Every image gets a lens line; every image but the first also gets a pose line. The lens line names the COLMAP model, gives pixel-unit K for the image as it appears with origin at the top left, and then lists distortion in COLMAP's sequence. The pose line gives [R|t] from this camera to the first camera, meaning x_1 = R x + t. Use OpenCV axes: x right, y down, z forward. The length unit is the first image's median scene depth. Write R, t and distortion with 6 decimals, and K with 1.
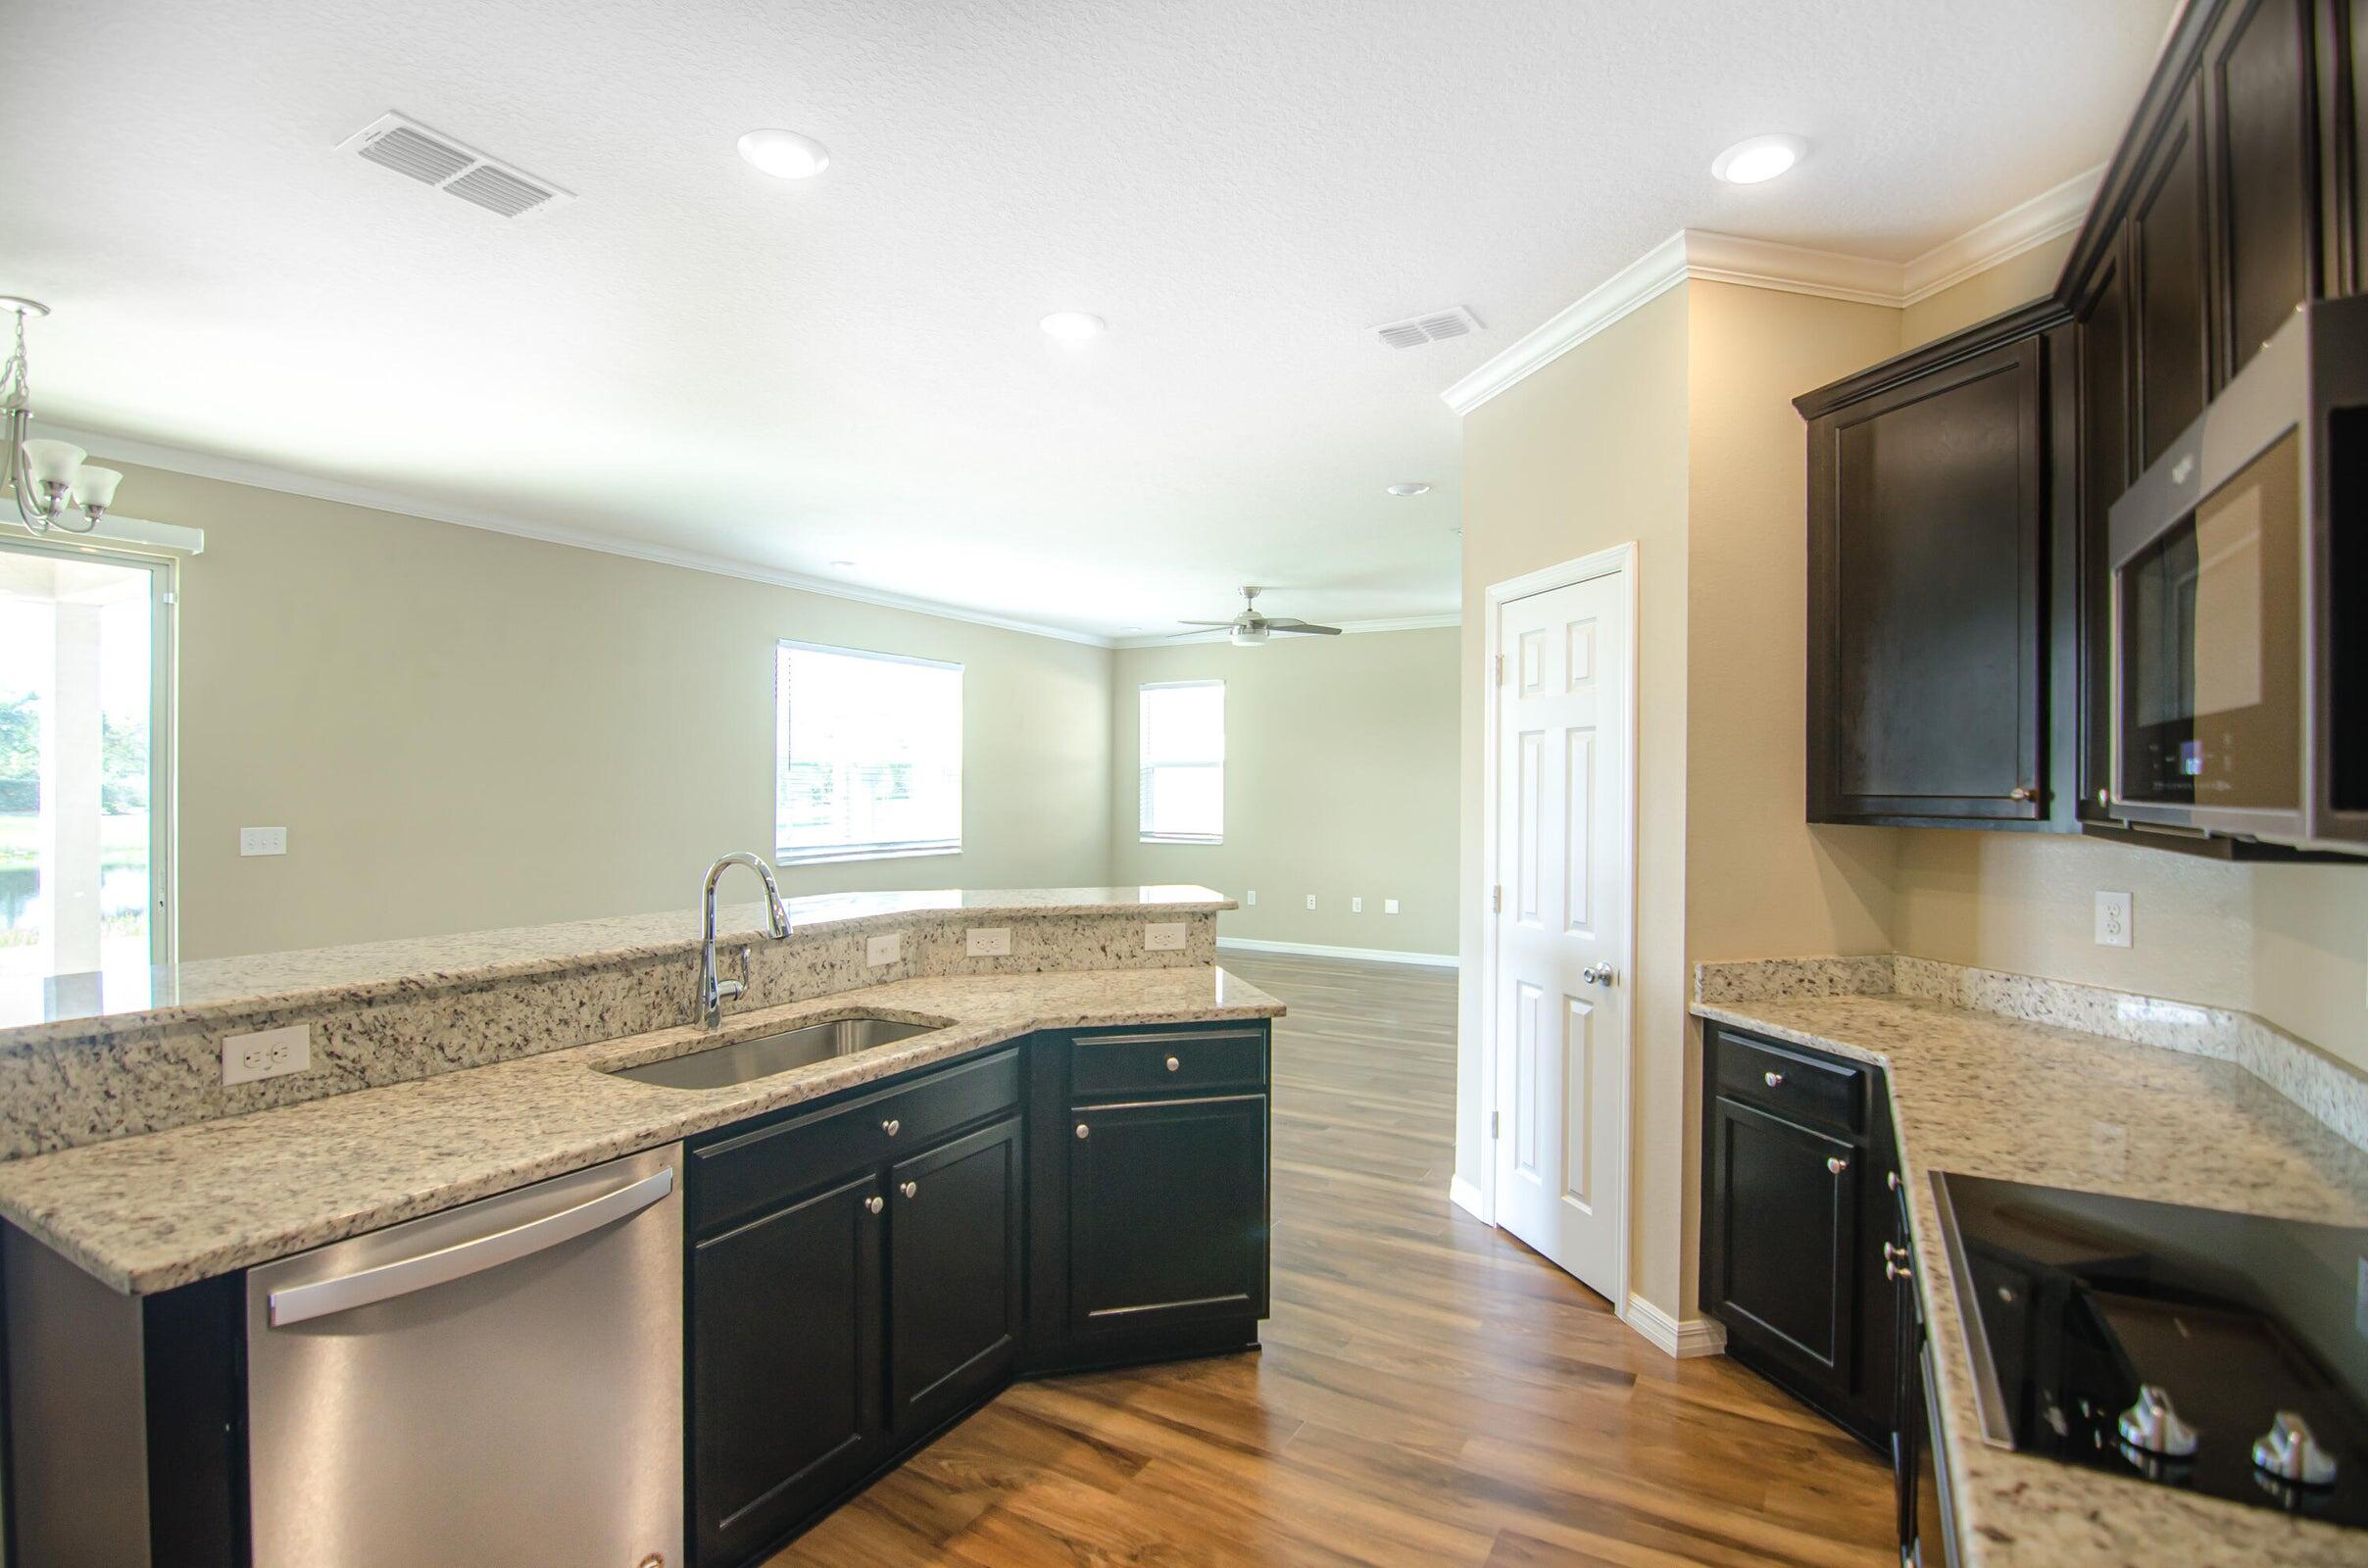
lens RADIAL K [[1065.1, 0, 1178.9], [0, 1065.1, 795.5], [0, 0, 1]] dist [-0.011436, -0.002431]
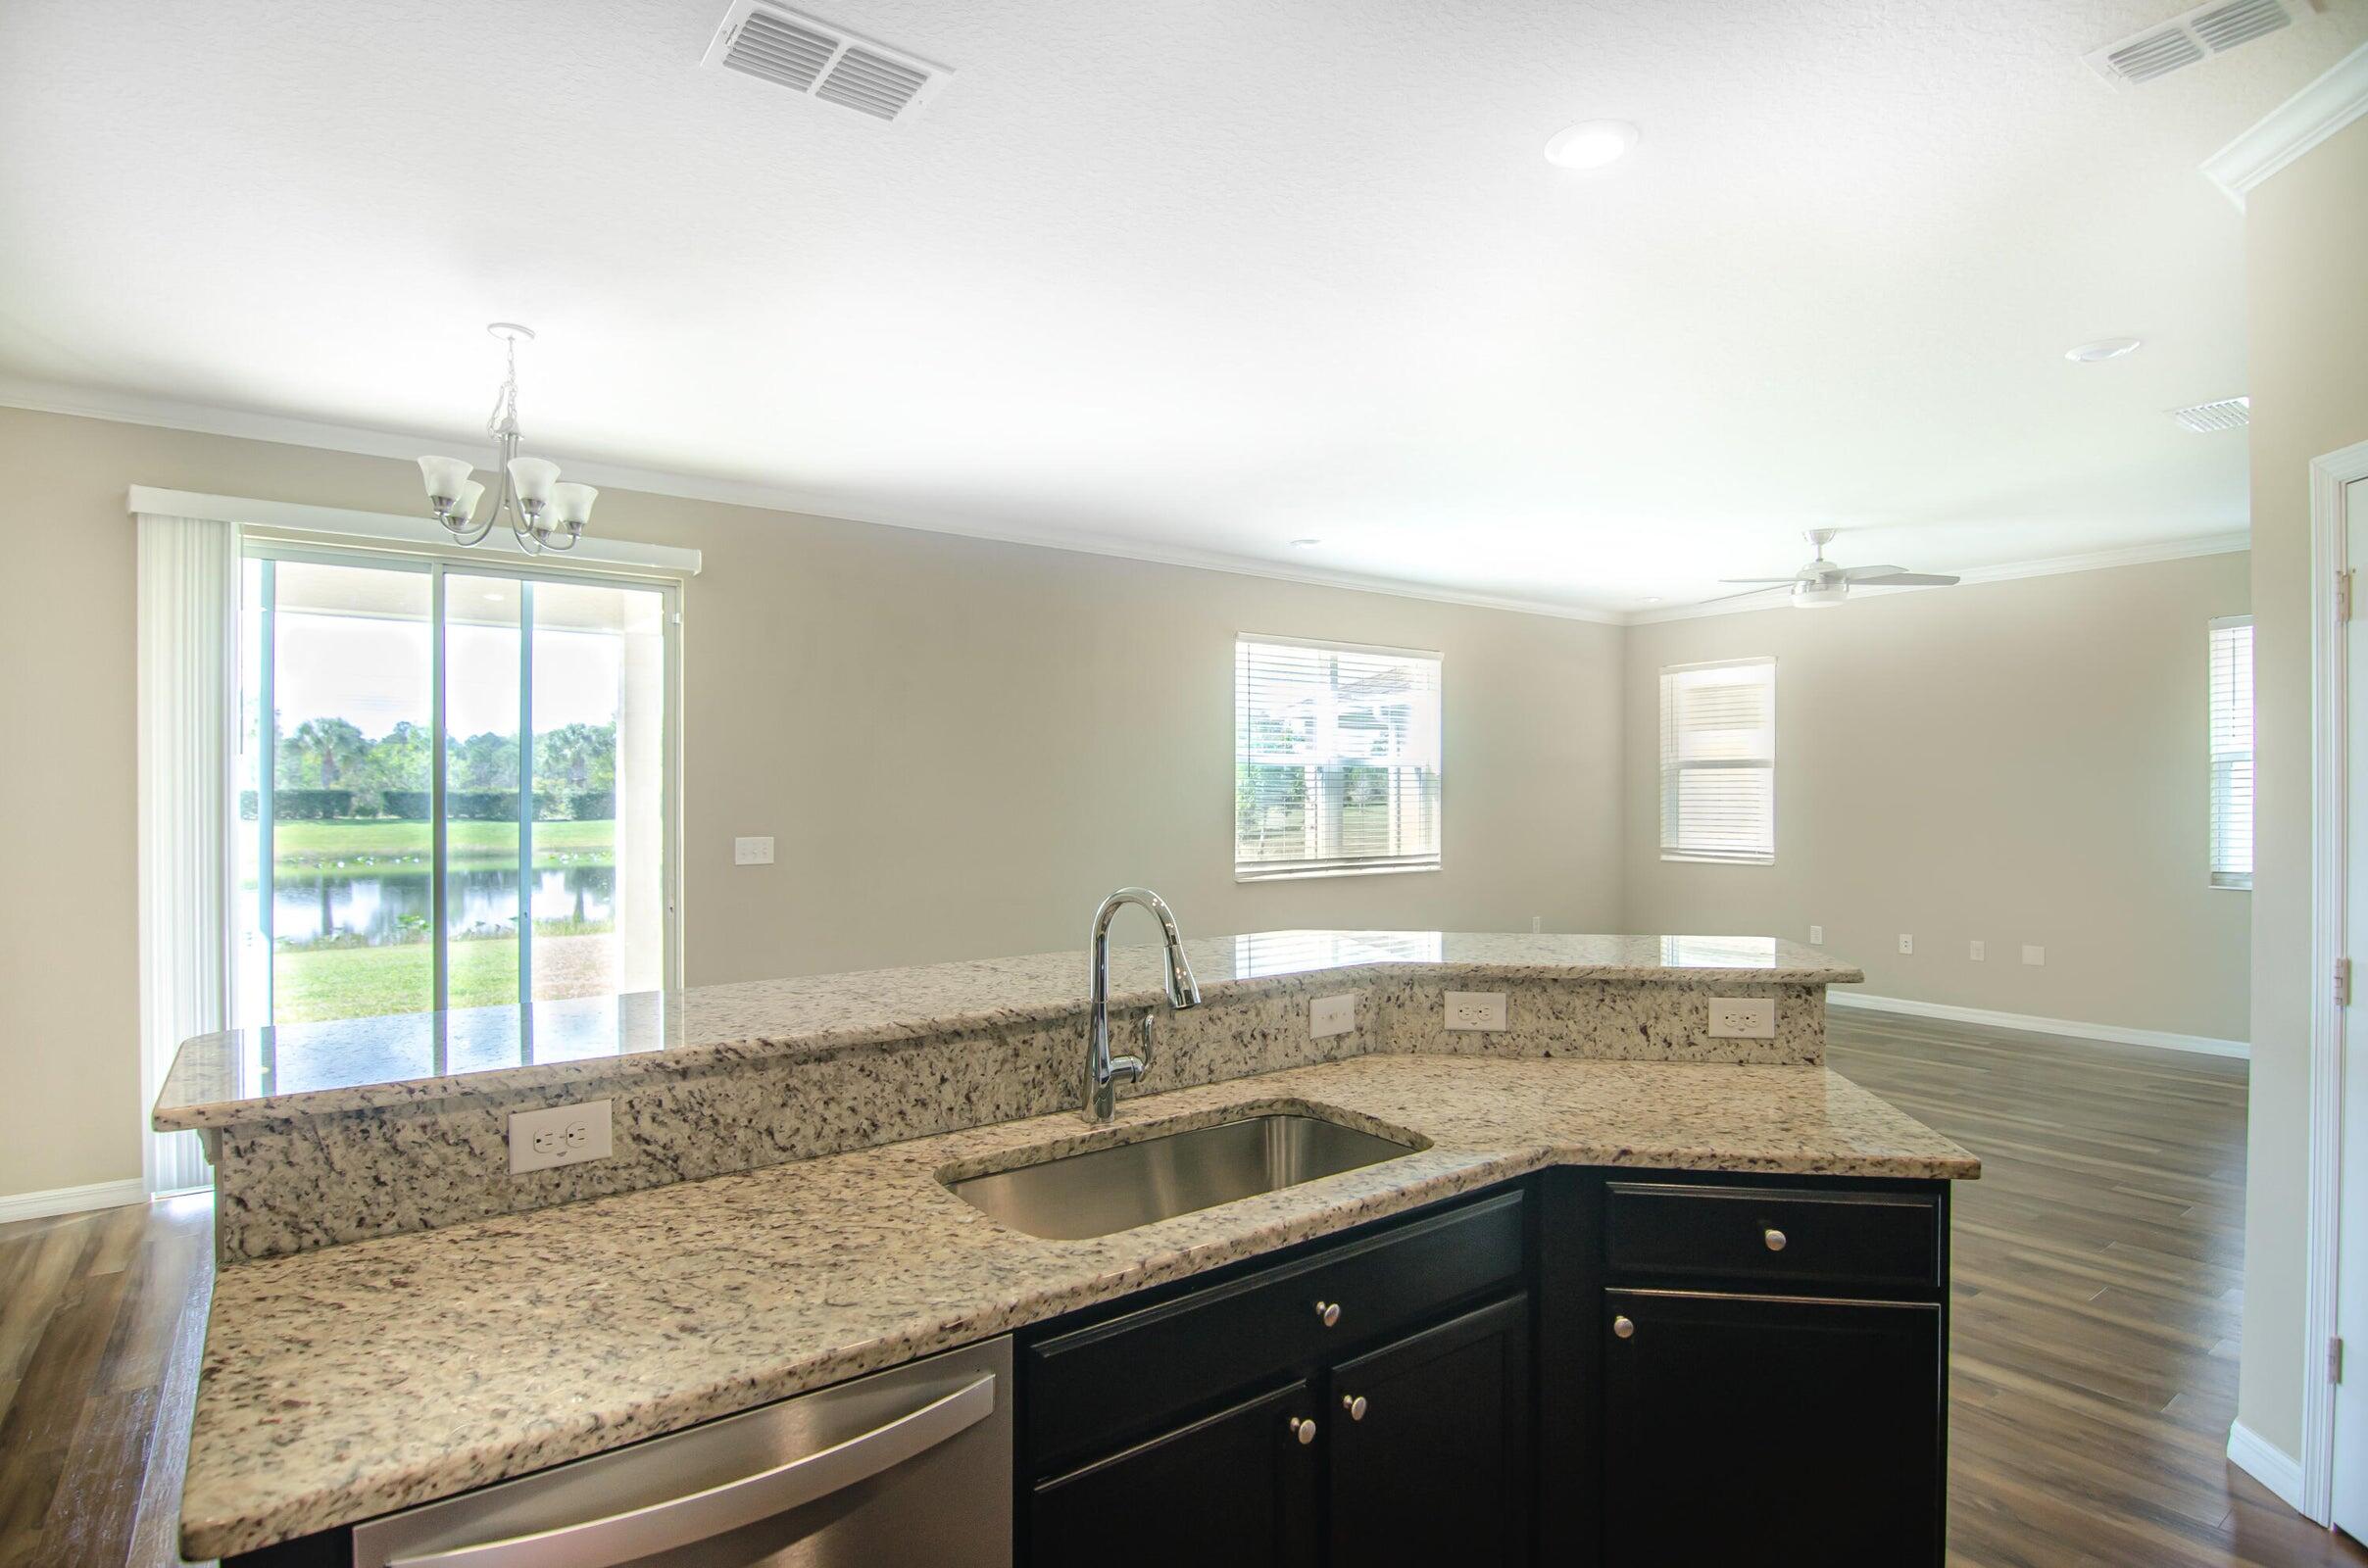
lens RADIAL K [[1162.8, 0, 1178.1], [0, 1162.8, 793.6], [0, 0, 1]] dist [-0.010604, -0.003189]
pose [[0.911136, -0.004563, -0.412080, -0.046327], [0.001268, 0.999965, -0.008269, -0.004652], [0.412103, 0.007011, 0.911110, 0.246439]]
